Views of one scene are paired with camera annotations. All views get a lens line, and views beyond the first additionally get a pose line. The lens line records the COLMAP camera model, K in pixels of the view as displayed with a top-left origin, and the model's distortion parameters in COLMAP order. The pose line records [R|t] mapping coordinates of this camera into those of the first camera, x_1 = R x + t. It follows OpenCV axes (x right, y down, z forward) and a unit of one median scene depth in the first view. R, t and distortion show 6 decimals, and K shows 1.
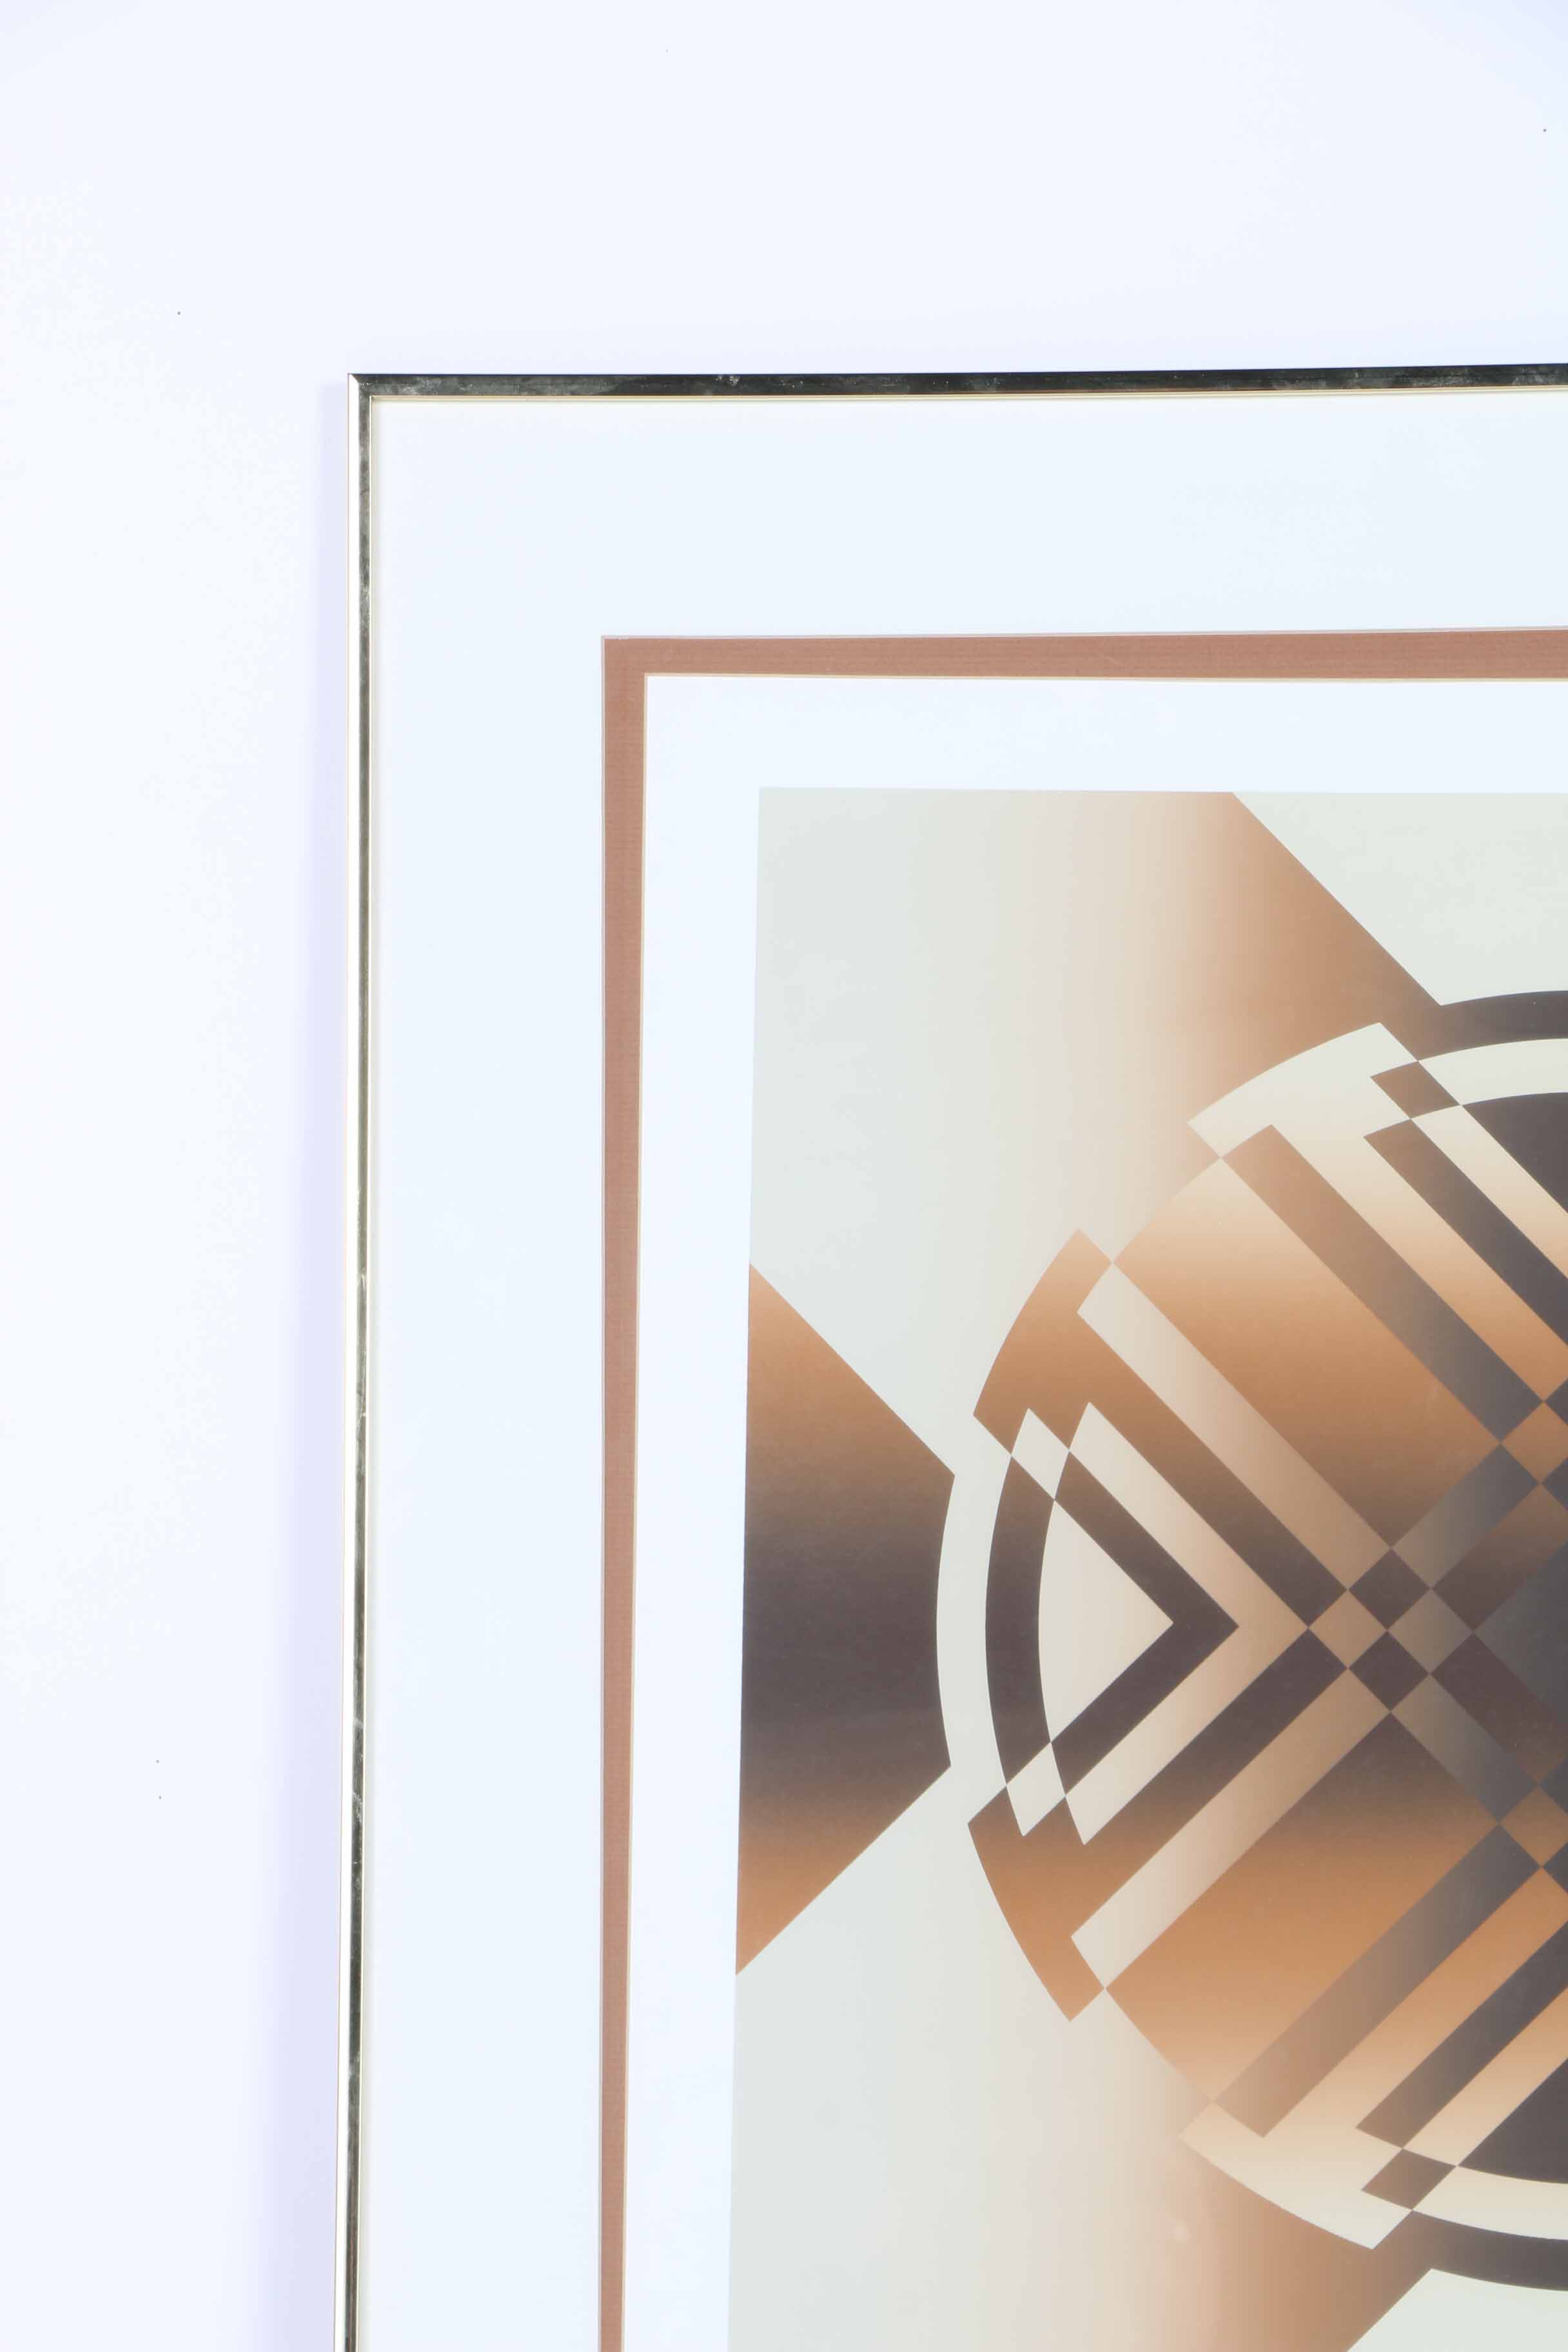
lens RADIAL K [[12785.4, 0, 813.4], [0, 12785.4, 1214.8], [0, 0, 1]] dist [2.026366, 0.000000]
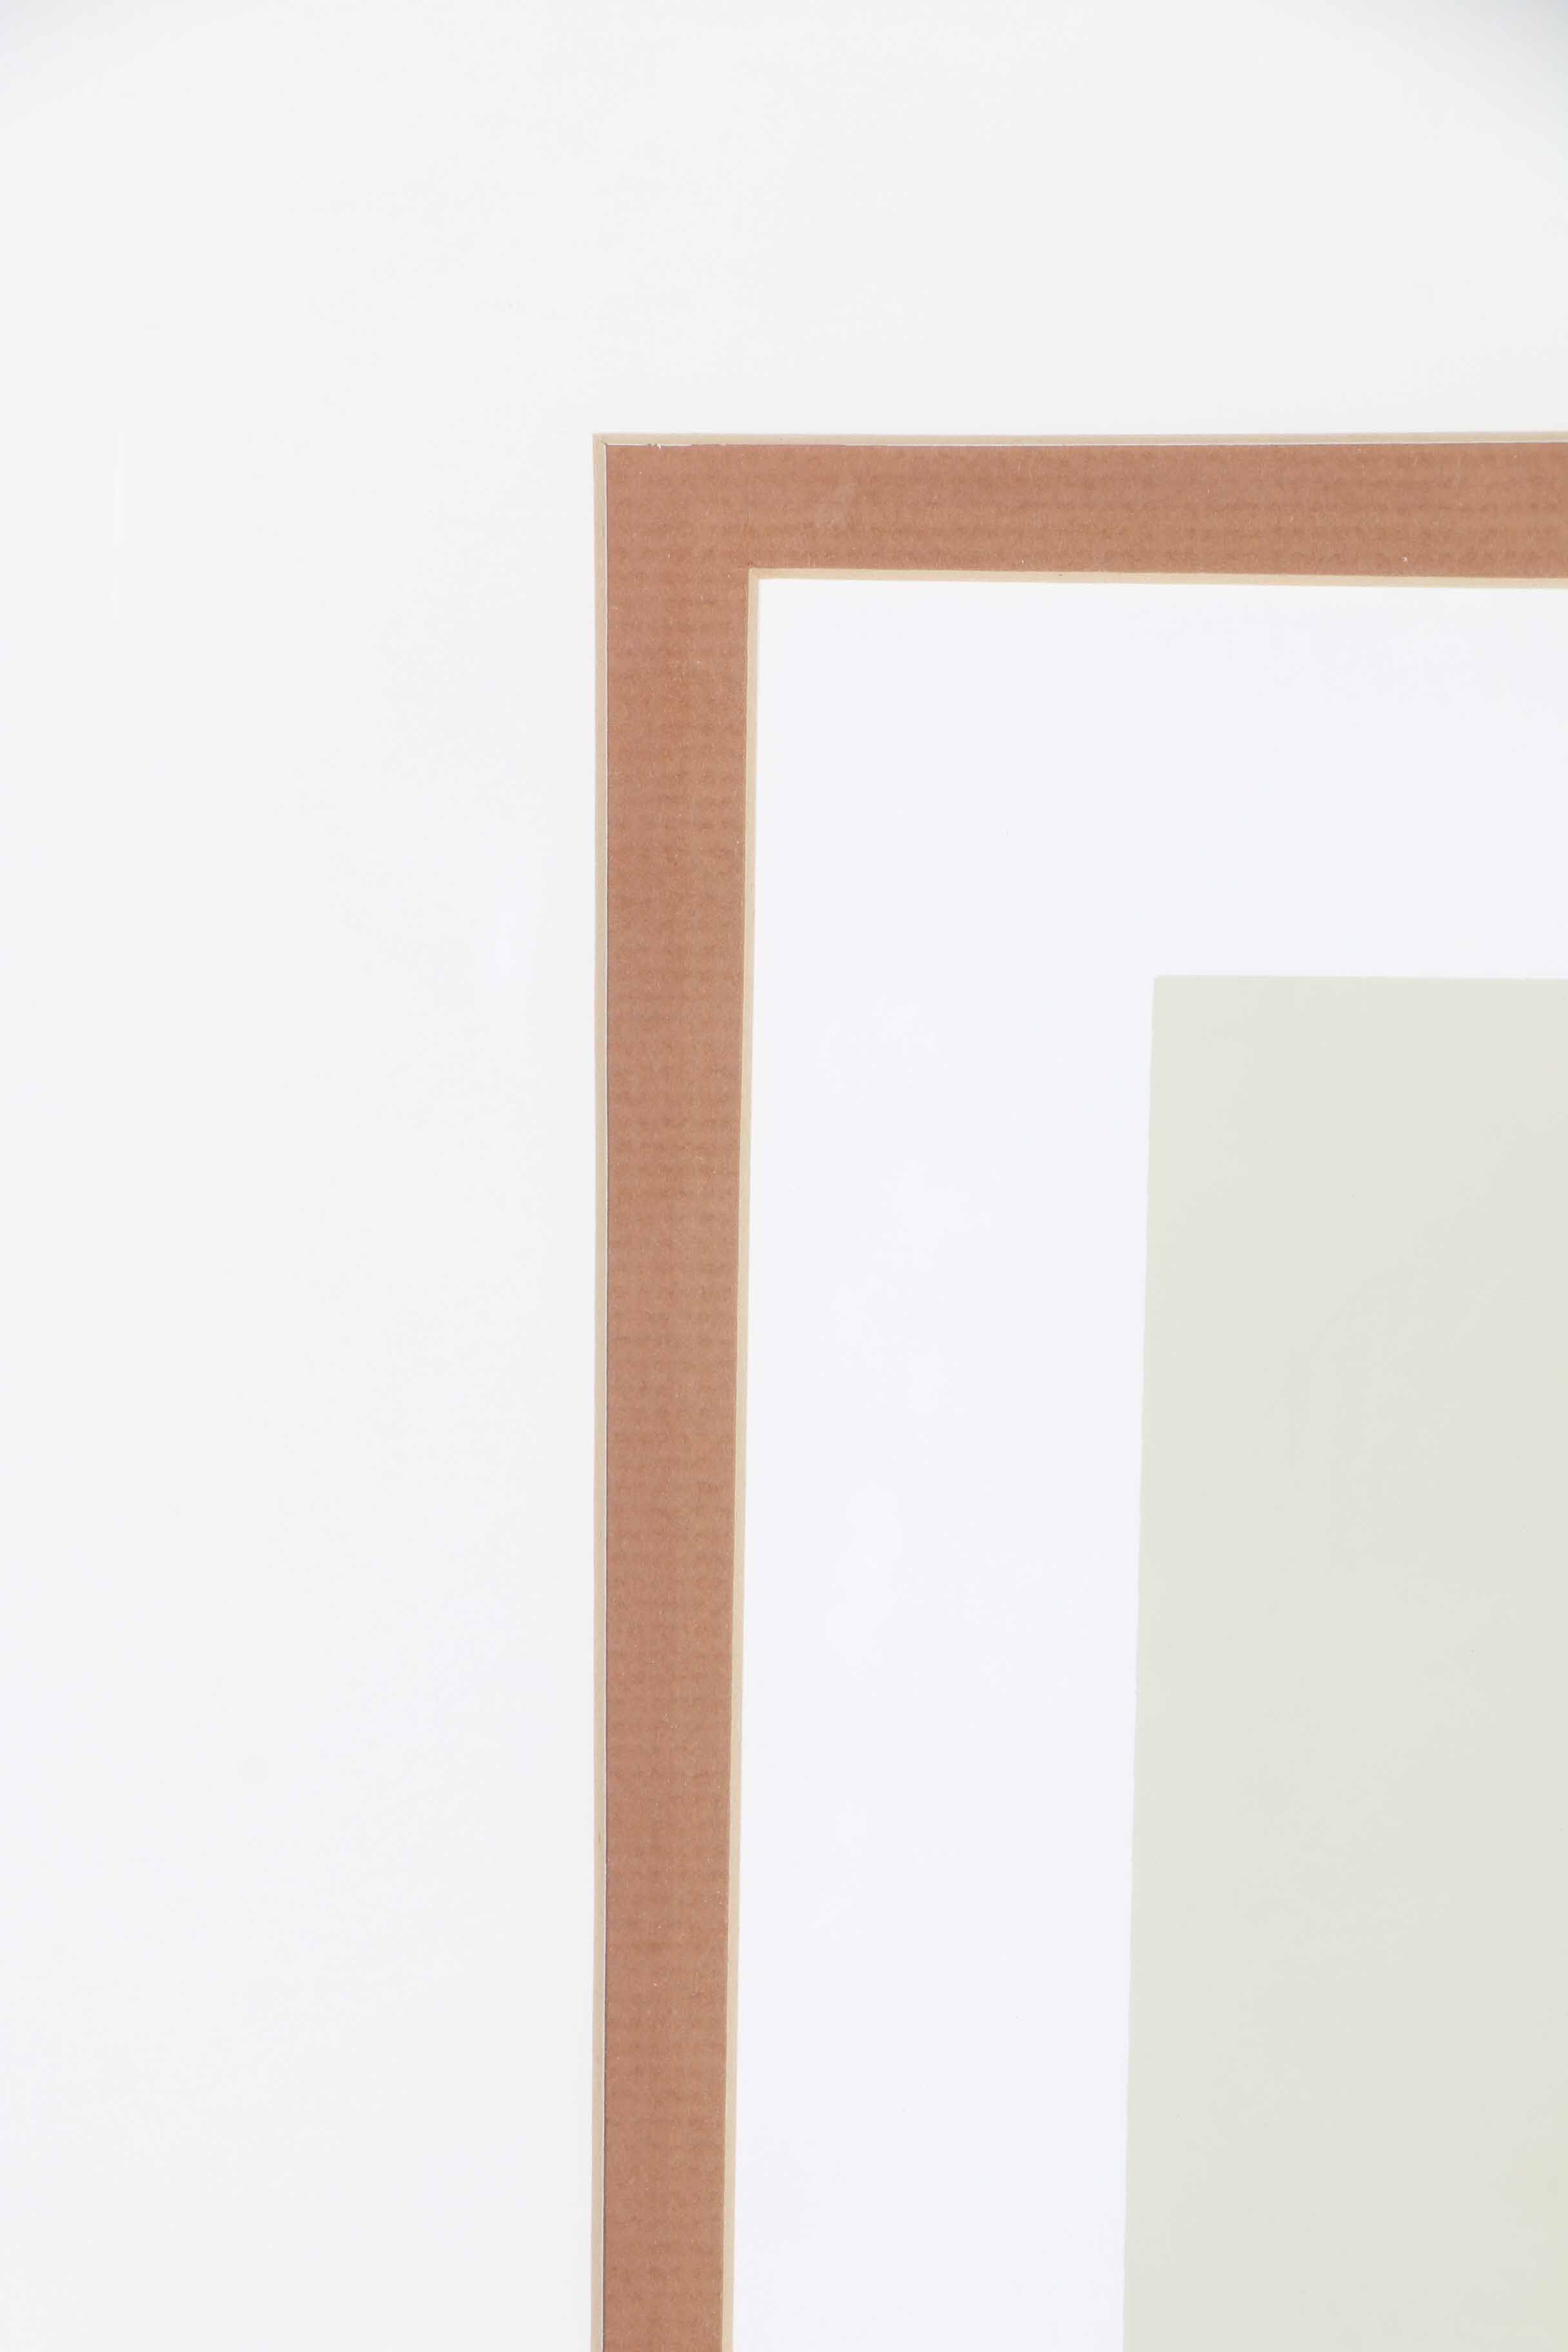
lens RADIAL K [[12144.8, 0, 790.5], [0, 12144.8, 1173.8], [0, 0, 1]] dist [1.811841, 0.000000]
pose [[0.999958, 0.002156, -0.008910, -0.009889], [-0.002075, 0.999956, 0.009120, -0.031539], [0.008929, -0.009101, 0.999919, 0.735510]]
